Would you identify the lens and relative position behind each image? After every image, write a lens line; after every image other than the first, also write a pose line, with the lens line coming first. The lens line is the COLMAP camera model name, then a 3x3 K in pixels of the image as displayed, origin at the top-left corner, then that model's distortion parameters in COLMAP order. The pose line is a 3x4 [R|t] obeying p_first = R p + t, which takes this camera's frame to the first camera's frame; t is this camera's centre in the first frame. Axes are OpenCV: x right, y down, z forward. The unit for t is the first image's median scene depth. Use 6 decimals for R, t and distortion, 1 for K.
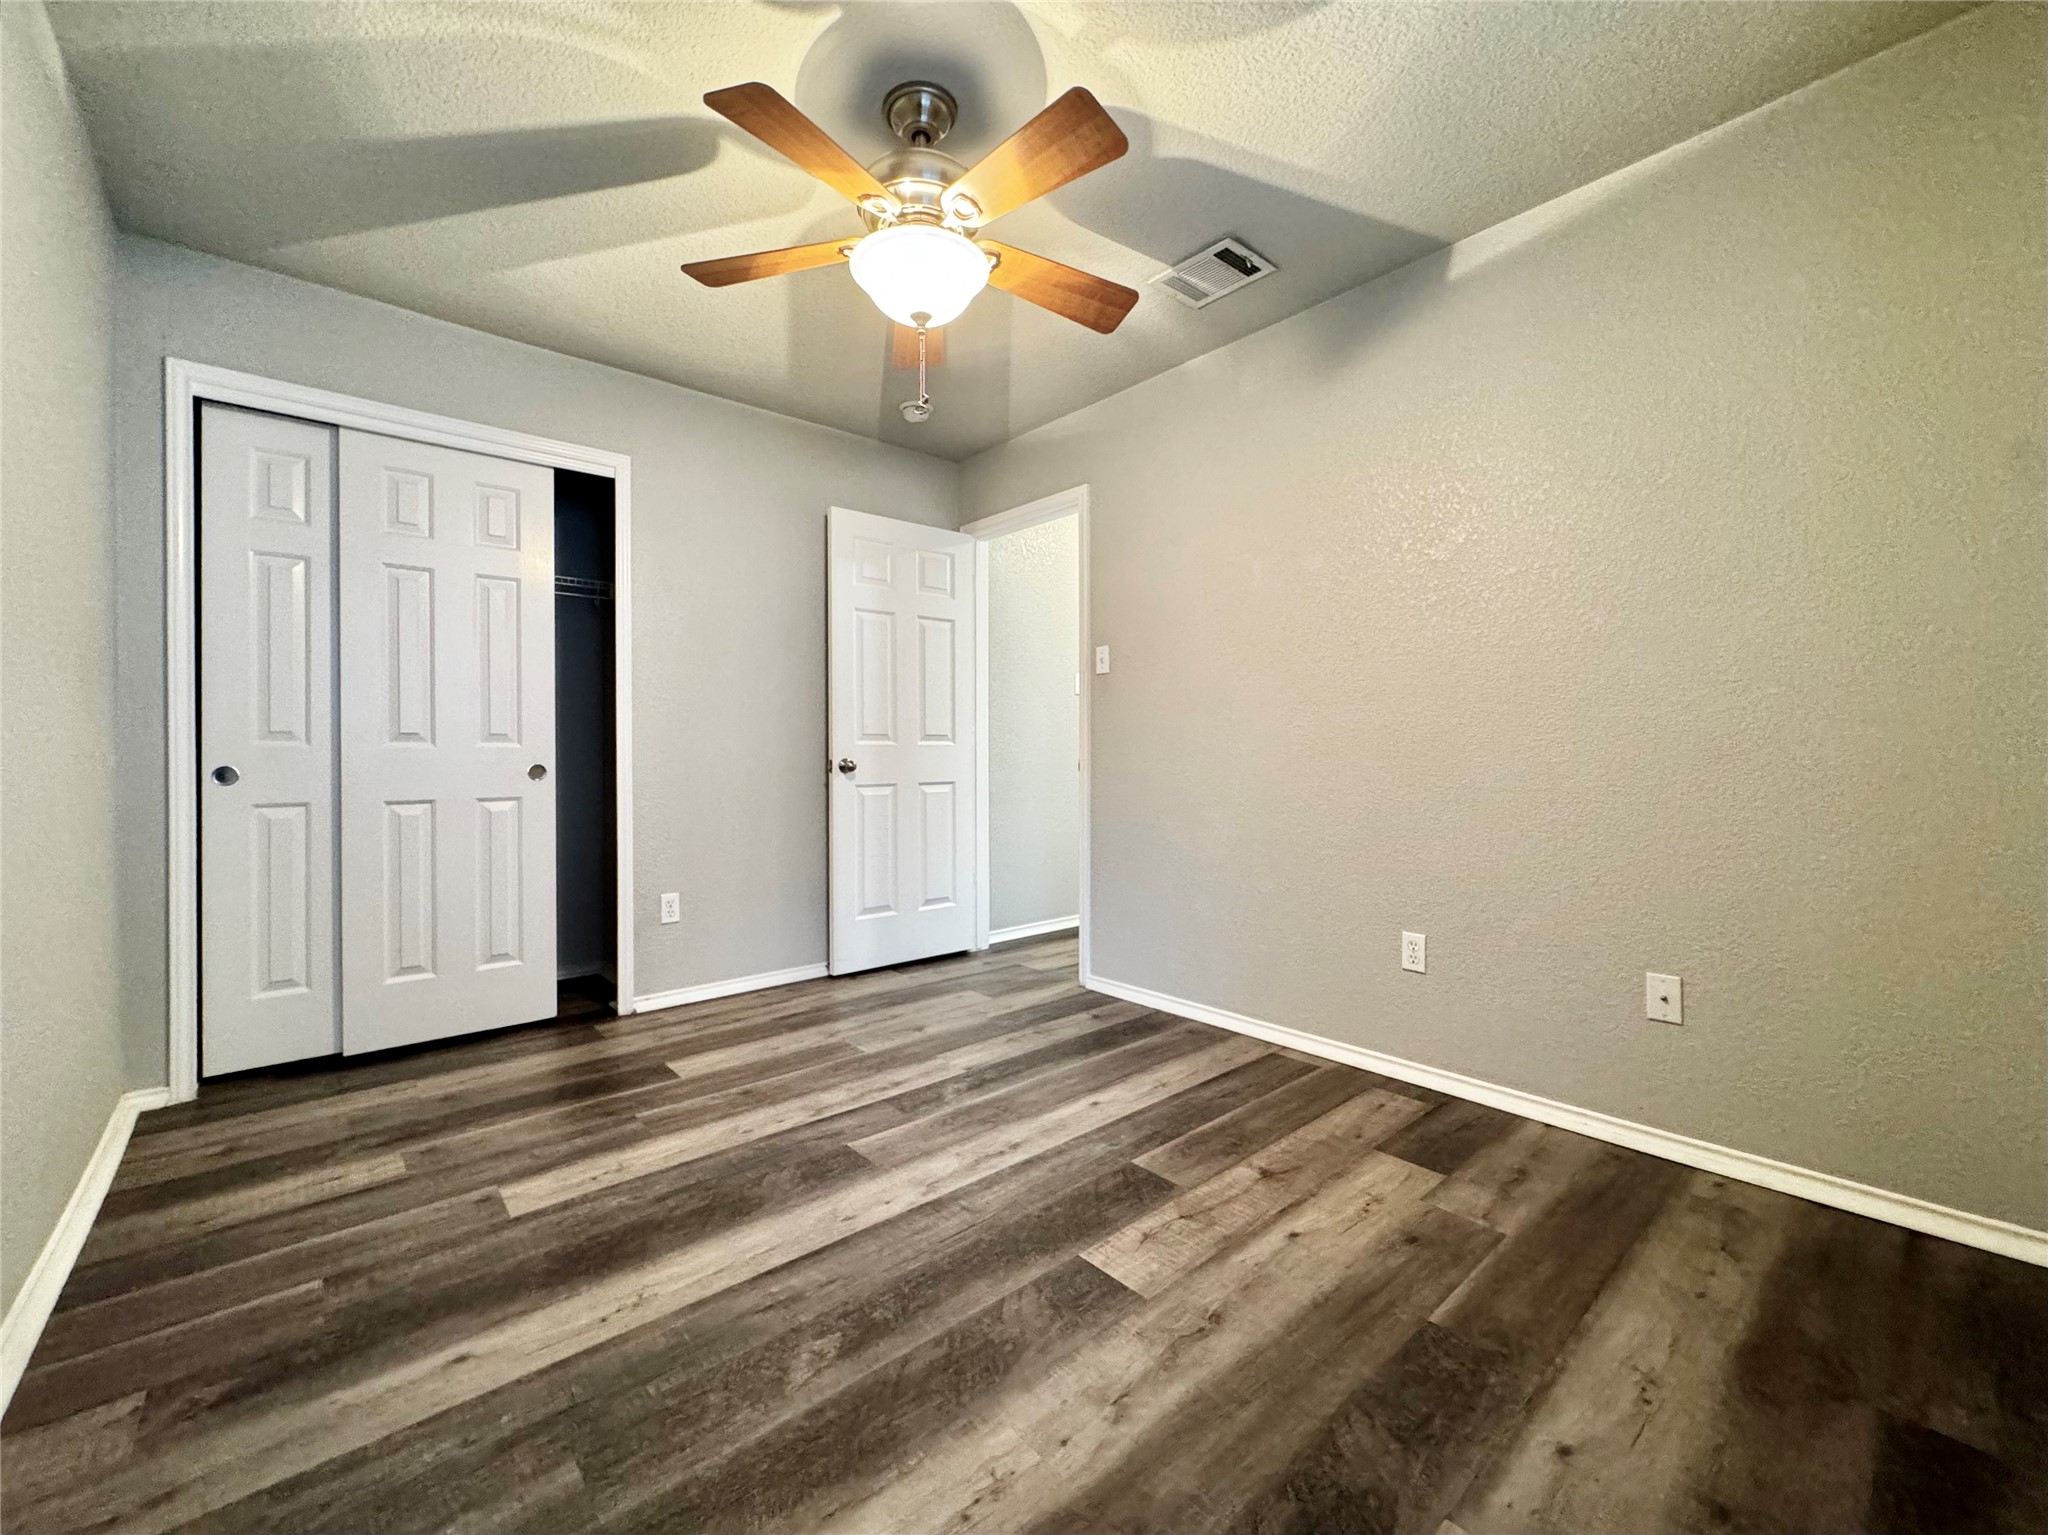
lens RADIAL K [[832.0, 0, 1025.4], [0, 832.0, 772.5], [0, 0, 1]] dist [-0.000794, -0.000193]
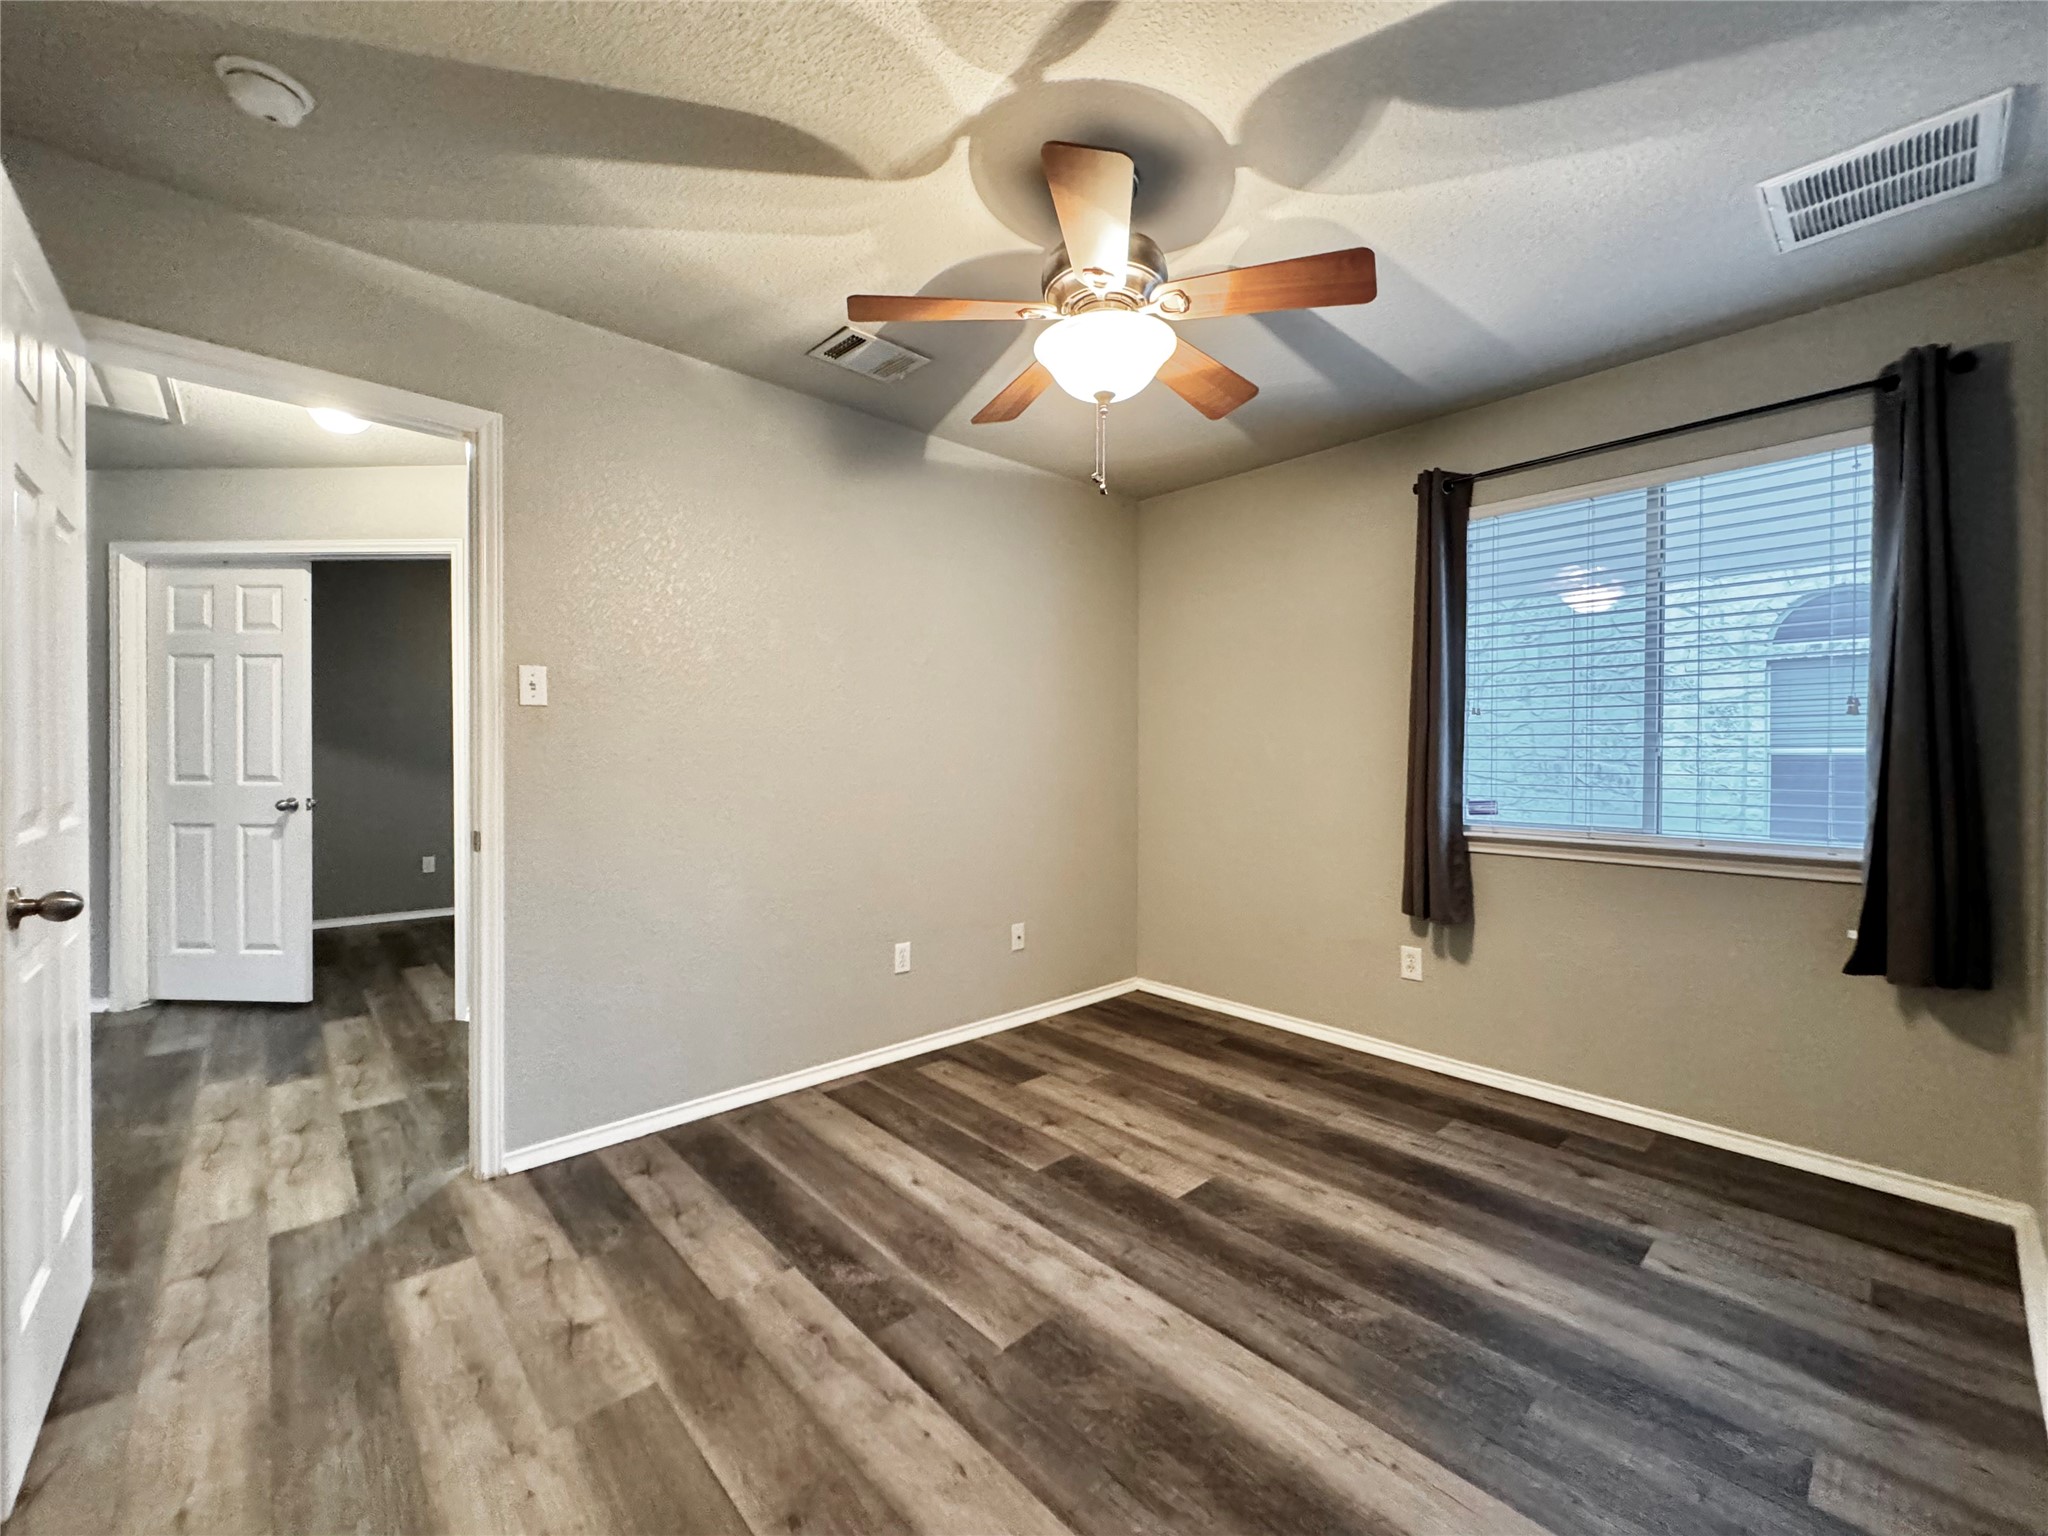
lens RADIAL K [[832.0, 0, 1025.4], [0, 832.0, 773.0], [0, 0, 1]] dist [-0.000794, -0.000193]
pose [[-0.030620, -0.011722, 0.999462, -0.956589], [0.018964, 0.999744, 0.012306, -0.097908], [-0.999351, 0.019331, -0.030390, 0.961229]]
